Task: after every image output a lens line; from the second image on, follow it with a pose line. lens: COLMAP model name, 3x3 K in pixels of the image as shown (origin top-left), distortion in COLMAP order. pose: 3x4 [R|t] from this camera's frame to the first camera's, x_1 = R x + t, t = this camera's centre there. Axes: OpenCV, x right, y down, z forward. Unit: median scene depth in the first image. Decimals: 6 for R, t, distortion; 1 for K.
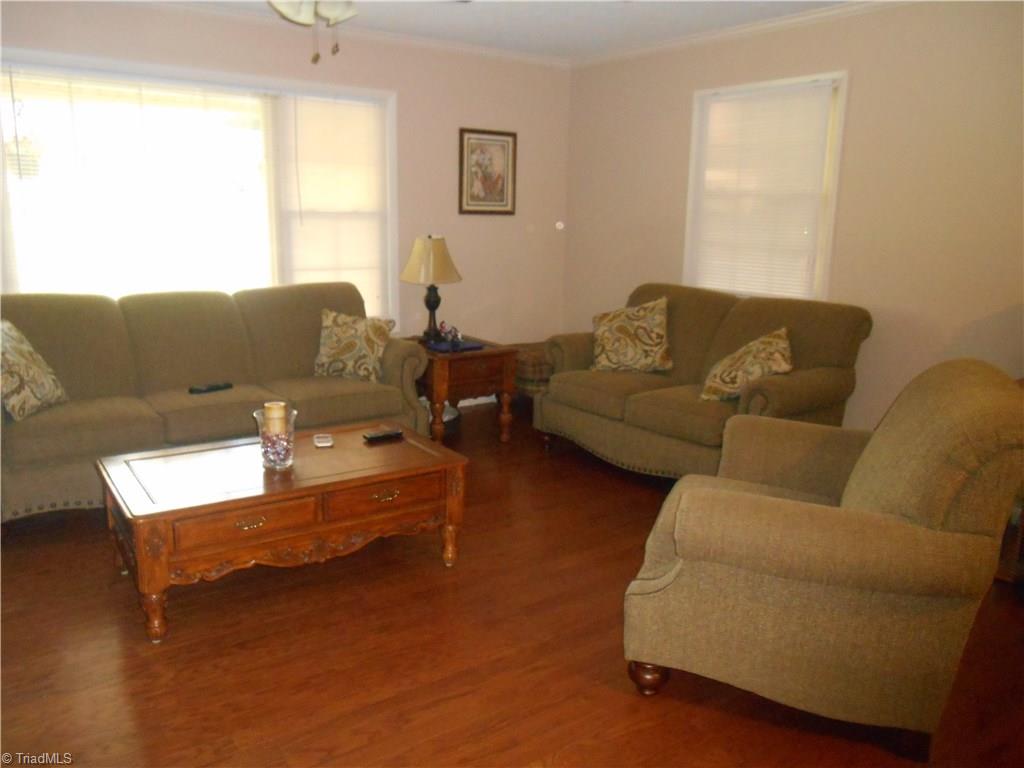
lens RADIAL K [[803.8, 0, 514.8], [0, 803.8, 389.2], [0, 0, 1]] dist [0.004917, 0.003354]
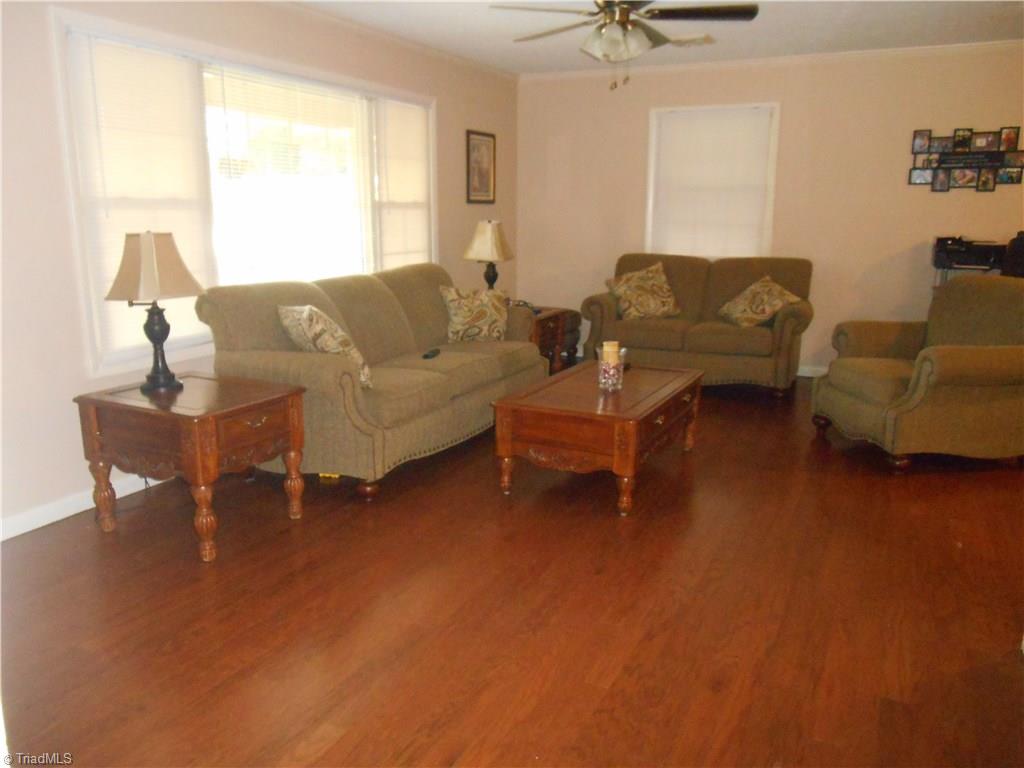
lens RADIAL K [[803.8, 0, 514.8], [0, 803.8, 389.2], [0, 0, 1]] dist [0.004917, 0.003354]
pose [[0.877228, -0.122055, 0.464299, -0.690723], [0.118115, 0.992284, 0.037691, 0.017534], [-0.465317, 0.021777, 0.884876, -0.074044]]
